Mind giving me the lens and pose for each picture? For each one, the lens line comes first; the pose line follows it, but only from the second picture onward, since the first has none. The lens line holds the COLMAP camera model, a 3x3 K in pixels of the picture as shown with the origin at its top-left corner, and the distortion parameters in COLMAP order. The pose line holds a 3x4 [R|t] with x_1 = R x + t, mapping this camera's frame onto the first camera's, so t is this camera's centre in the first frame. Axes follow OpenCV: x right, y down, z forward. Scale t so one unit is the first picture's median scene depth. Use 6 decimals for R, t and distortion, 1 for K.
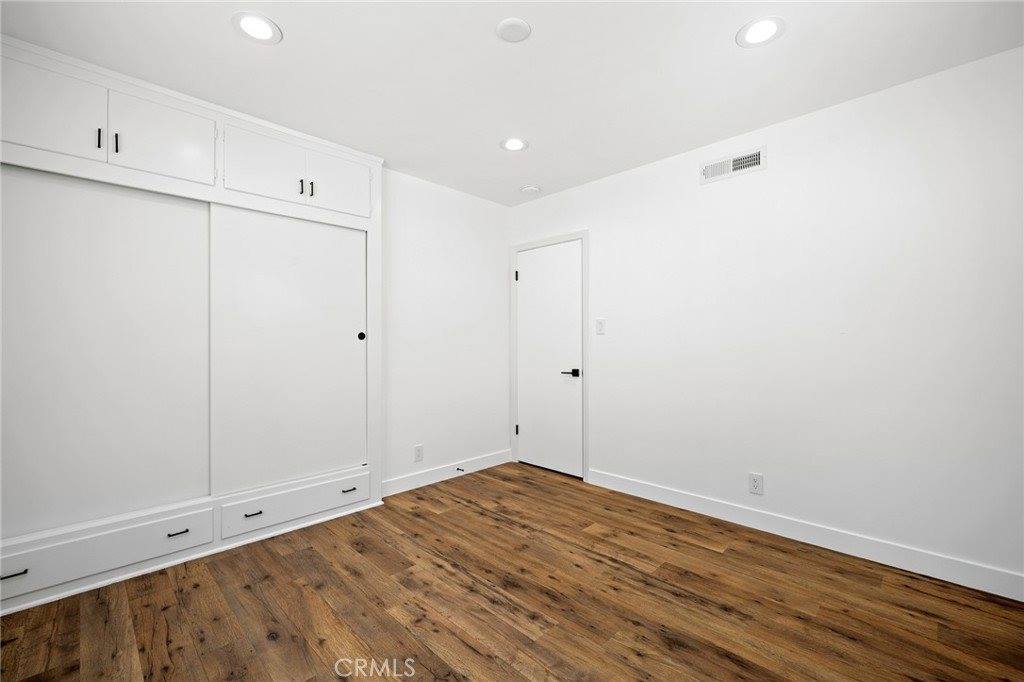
lens RADIAL K [[422.2, 0, 512.1], [0, 422.2, 336.5], [0, 0, 1]] dist [-0.002133, 0.000274]
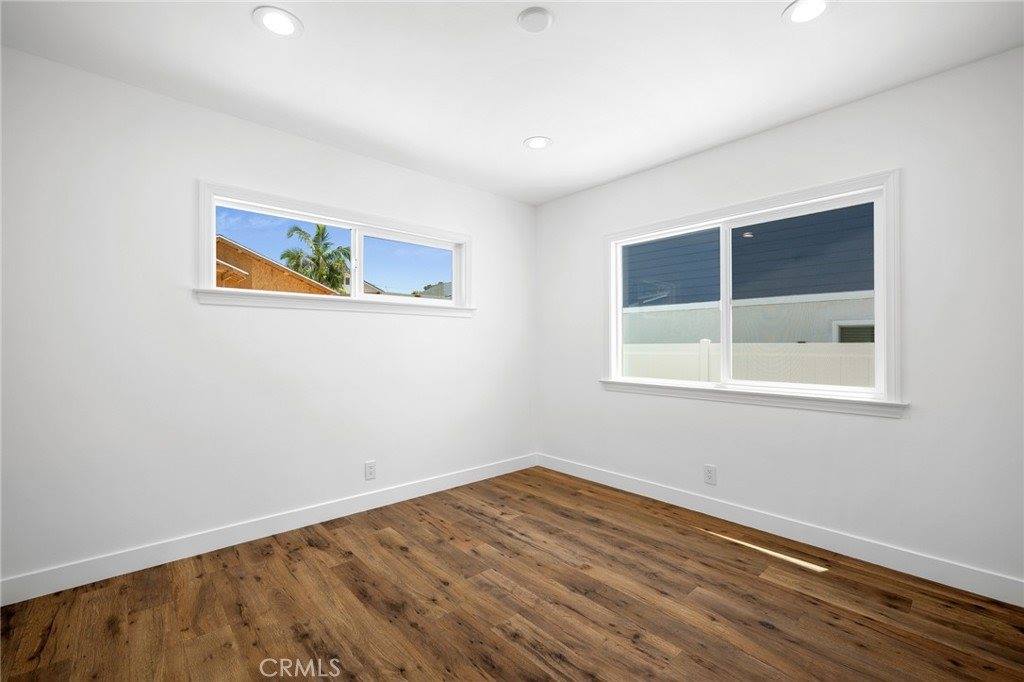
lens RADIAL K [[422.2, 0, 513.4], [0, 422.2, 342.8], [0, 0, 1]] dist [-0.002133, 0.000274]
pose [[-0.998240, 0.003200, 0.059212, -0.002428], [0.002538, 0.999933, -0.011253, 0.020312], [-0.059245, -0.011083, -0.998182, 1.928852]]
